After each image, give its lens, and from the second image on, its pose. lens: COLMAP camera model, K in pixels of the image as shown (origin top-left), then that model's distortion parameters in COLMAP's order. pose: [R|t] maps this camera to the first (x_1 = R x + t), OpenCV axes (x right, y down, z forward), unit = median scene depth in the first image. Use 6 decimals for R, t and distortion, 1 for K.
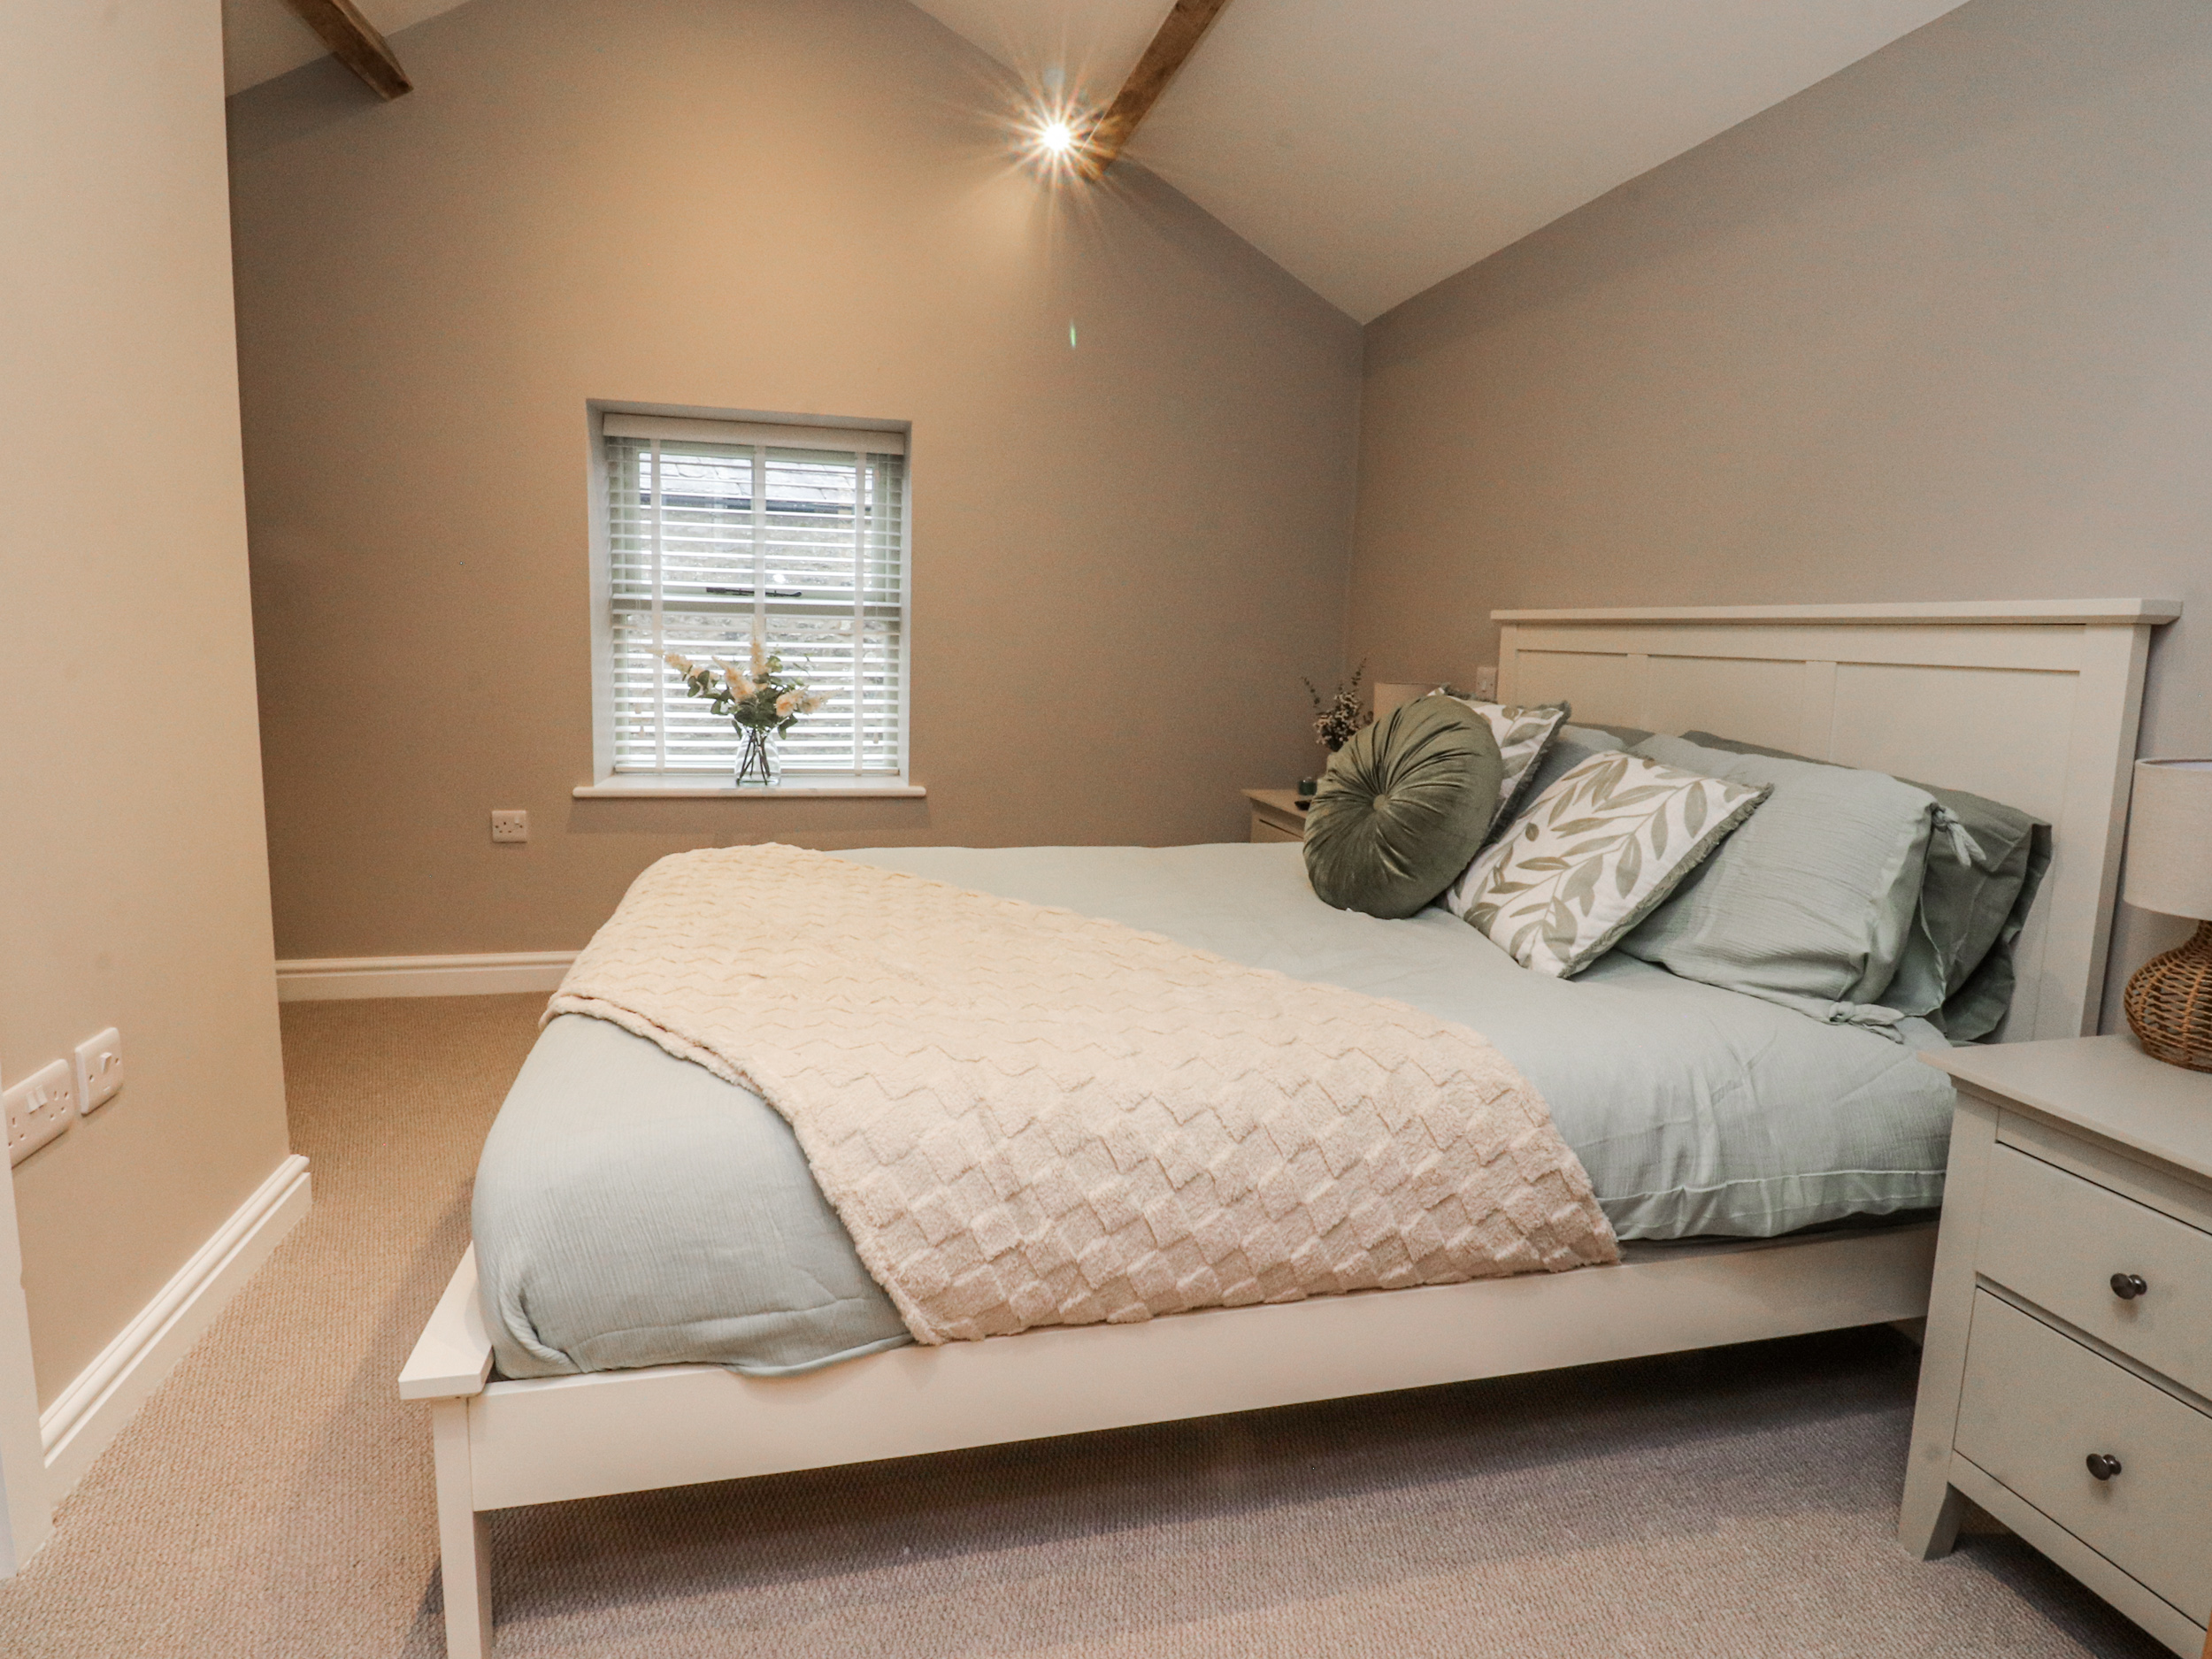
lens RADIAL K [[1169.5, 0, 1106.7], [0, 1169.5, 800.3], [0, 0, 1]] dist [-0.004695, -0.001444]
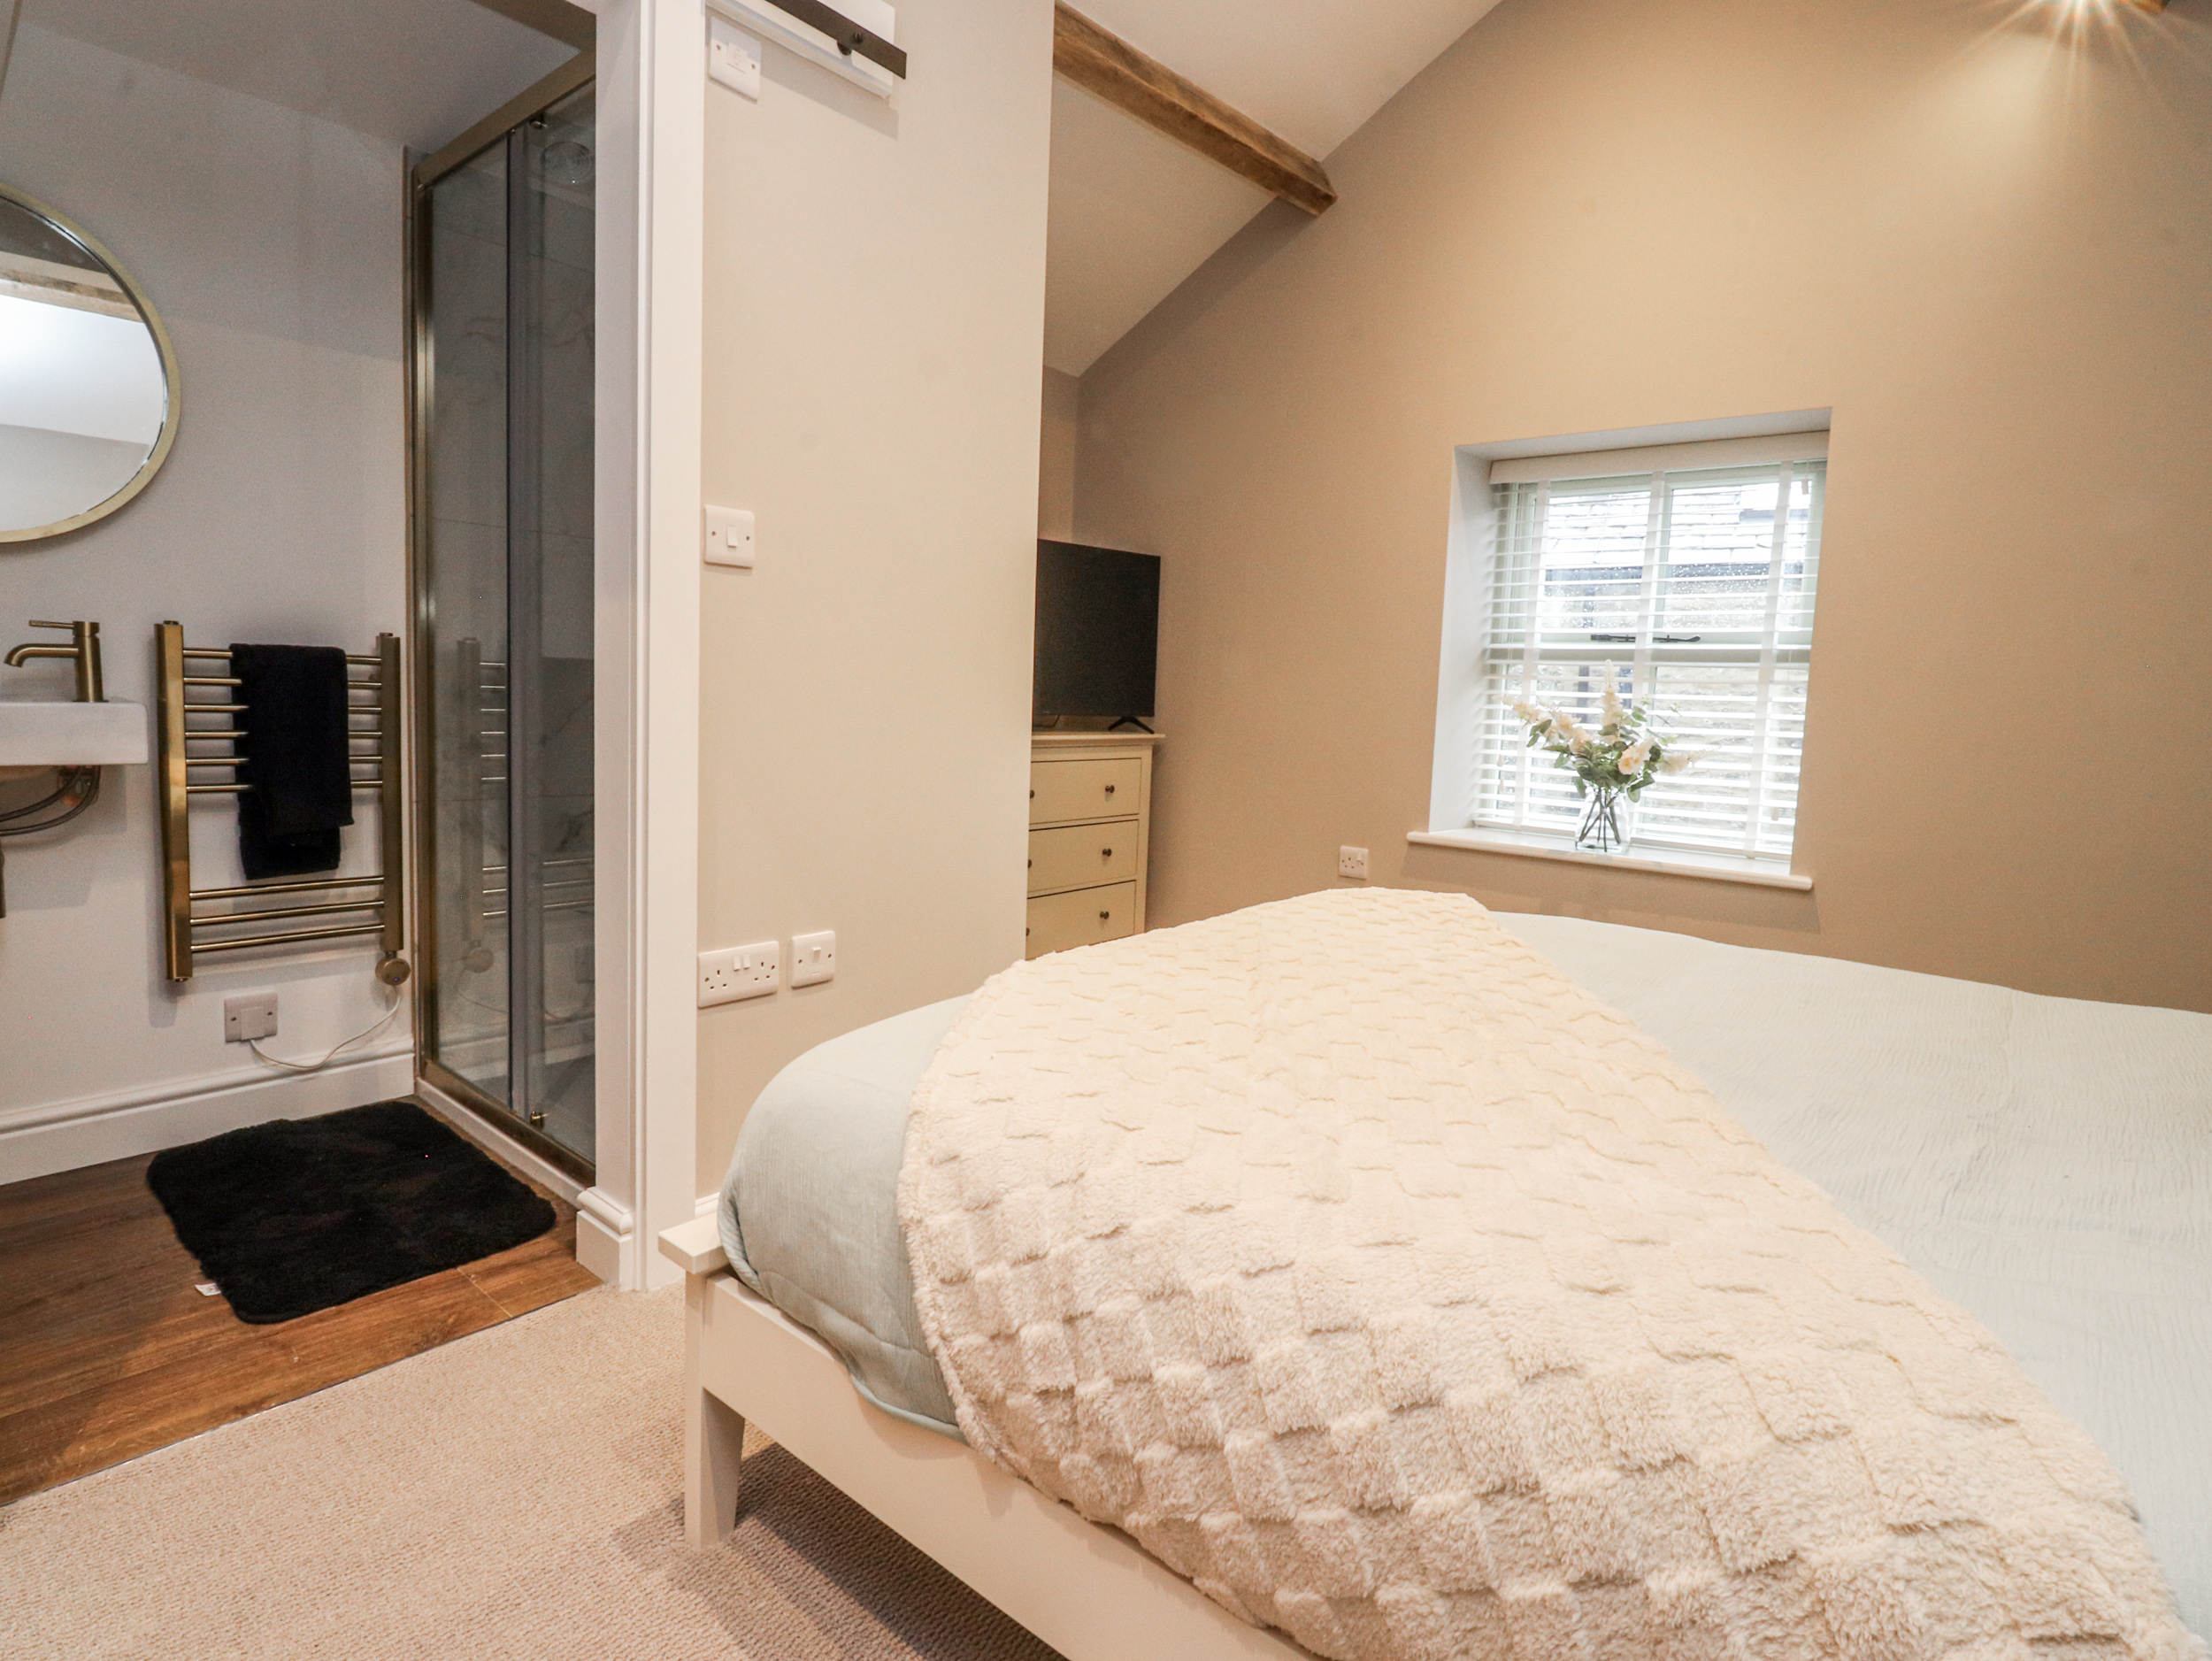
lens RADIAL K [[1141.1, 0, 1109.7], [0, 1141.1, 800.8], [0, 0, 1]] dist [-0.001997, -0.016407]
pose [[0.602649, 0.069681, -0.794958, 0.432476], [-0.133081, 0.991006, -0.014022, 0.027024], [0.786831, 0.114244, 0.606502, 0.514228]]
